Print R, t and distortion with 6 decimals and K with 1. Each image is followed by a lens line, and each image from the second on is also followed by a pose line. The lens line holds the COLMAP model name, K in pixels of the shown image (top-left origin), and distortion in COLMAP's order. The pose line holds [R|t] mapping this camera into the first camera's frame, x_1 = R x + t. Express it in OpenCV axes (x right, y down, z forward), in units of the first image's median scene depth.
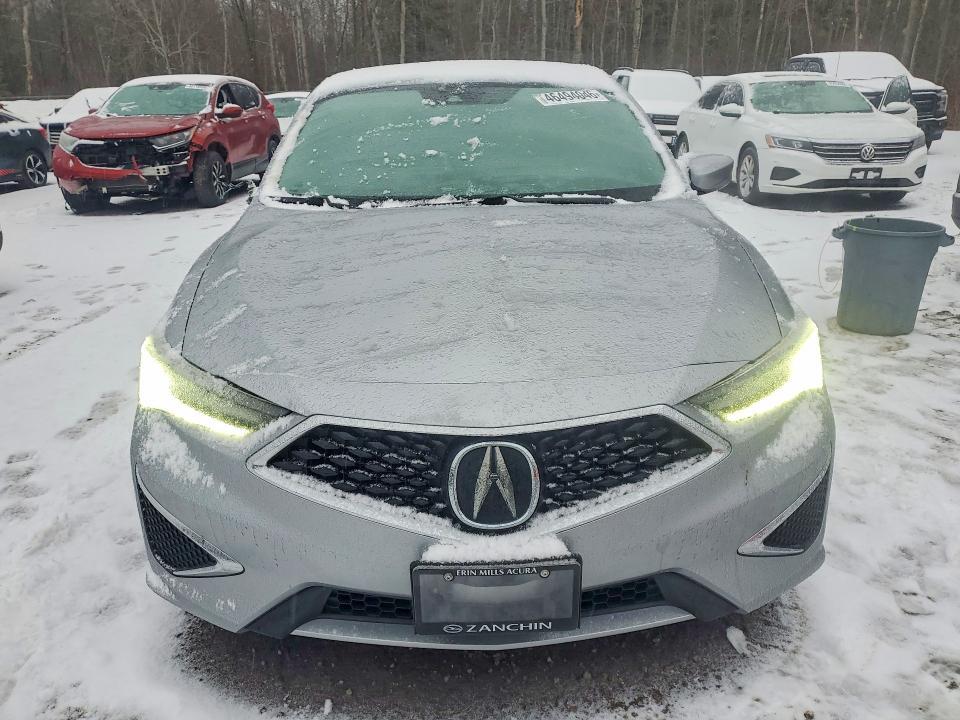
lens RADIAL K [[750.5, 0, 486.5], [0, 750.5, 359.1], [0, 0, 1]] dist [0.023153, -0.000949]
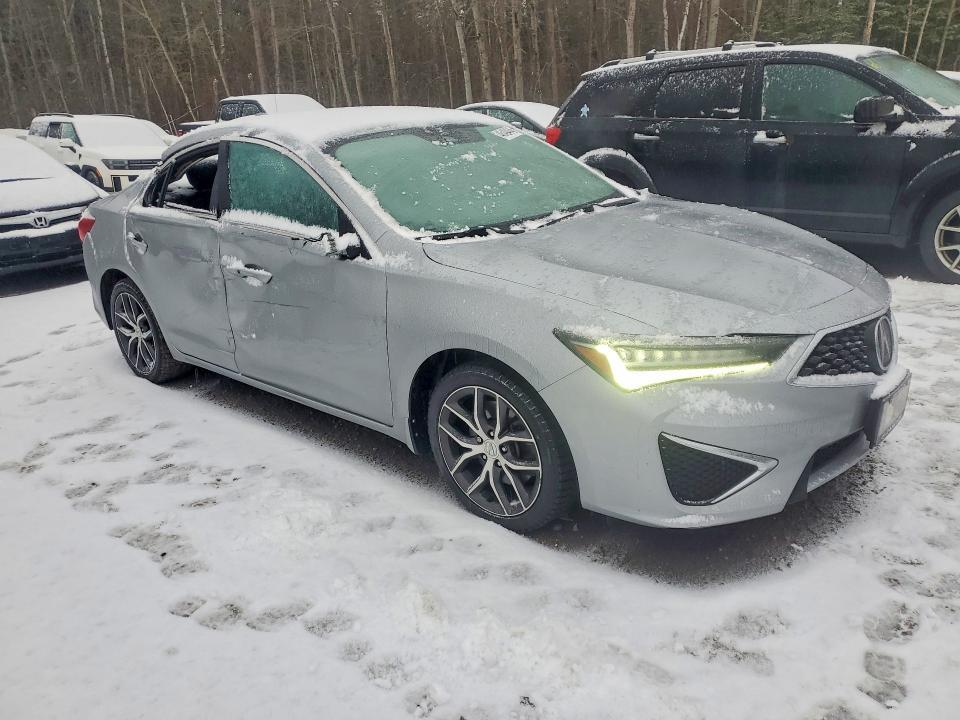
lens RADIAL K [[750.5, 0, 486.5], [0, 750.5, 359.1], [0, 0, 1]] dist [0.023153, -0.000949]
pose [[0.695730, -0.257584, 0.670530, -1.026342], [0.289488, 0.954873, 0.066446, -0.099550], [-0.657386, 0.147882, 0.738901, 0.188411]]
